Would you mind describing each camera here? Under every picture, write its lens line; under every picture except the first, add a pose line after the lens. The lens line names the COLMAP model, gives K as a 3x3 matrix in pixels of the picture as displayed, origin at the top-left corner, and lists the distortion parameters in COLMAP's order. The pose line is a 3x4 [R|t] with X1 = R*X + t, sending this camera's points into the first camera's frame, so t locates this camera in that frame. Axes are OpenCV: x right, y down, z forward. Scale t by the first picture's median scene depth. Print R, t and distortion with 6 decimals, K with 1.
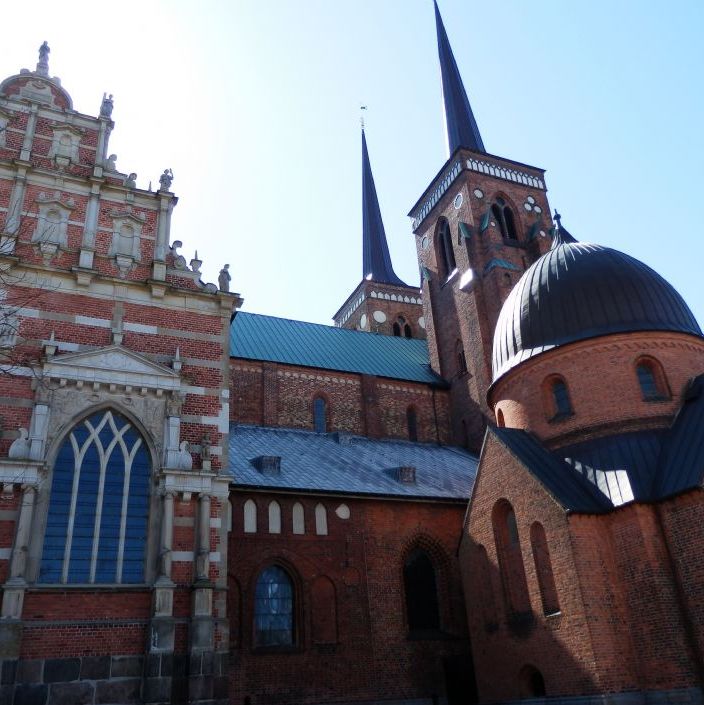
lens RADIAL K [[695.3, 0, 353.6], [0, 695.3, 355.7], [0, 0, 1]] dist [-0.004544, 0.018898]
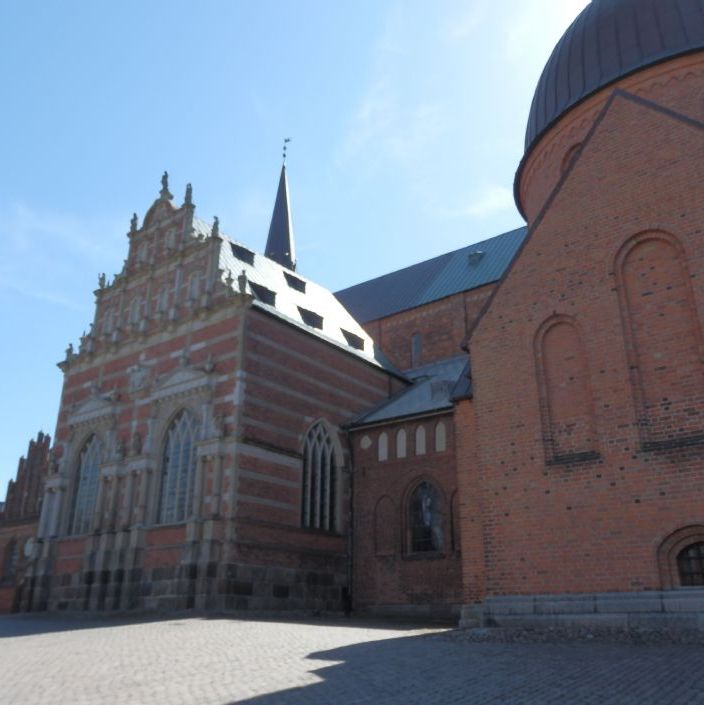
lens RADIAL K [[695.3, 0, 353.6], [0, 695.3, 355.7], [0, 0, 1]] dist [-0.004544, 0.018898]
pose [[0.472441, -0.257383, -0.842944, 0.871203], [0.365046, 0.927661, -0.078655, 0.173156], [0.802210, -0.270554, 0.532221, 0.407832]]
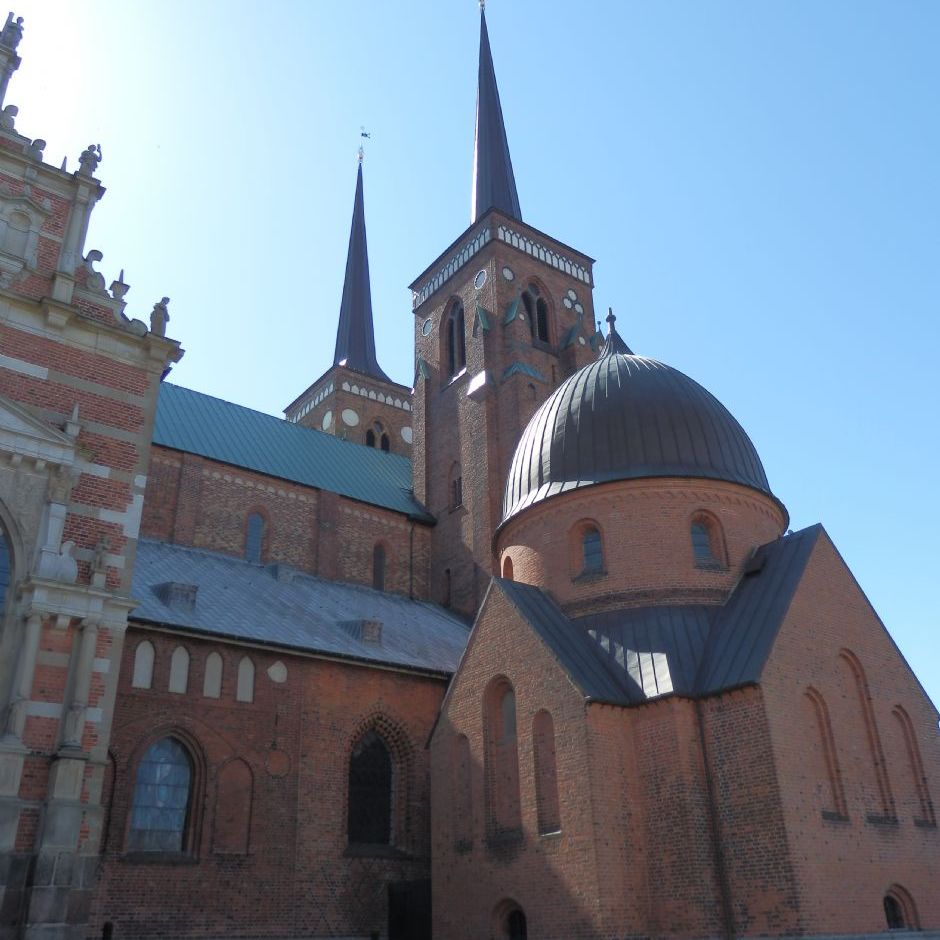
lens RADIAL K [[927.1, 0, 469.5], [0, 927.1, 483.2], [0, 0, 1]] dist [-0.004544, 0.018898]
pose [[0.972883, 0.137606, 0.185909, -0.031625], [-0.137553, 0.990406, -0.013246, 0.020078], [-0.185948, -0.012686, 0.982478, 0.033424]]
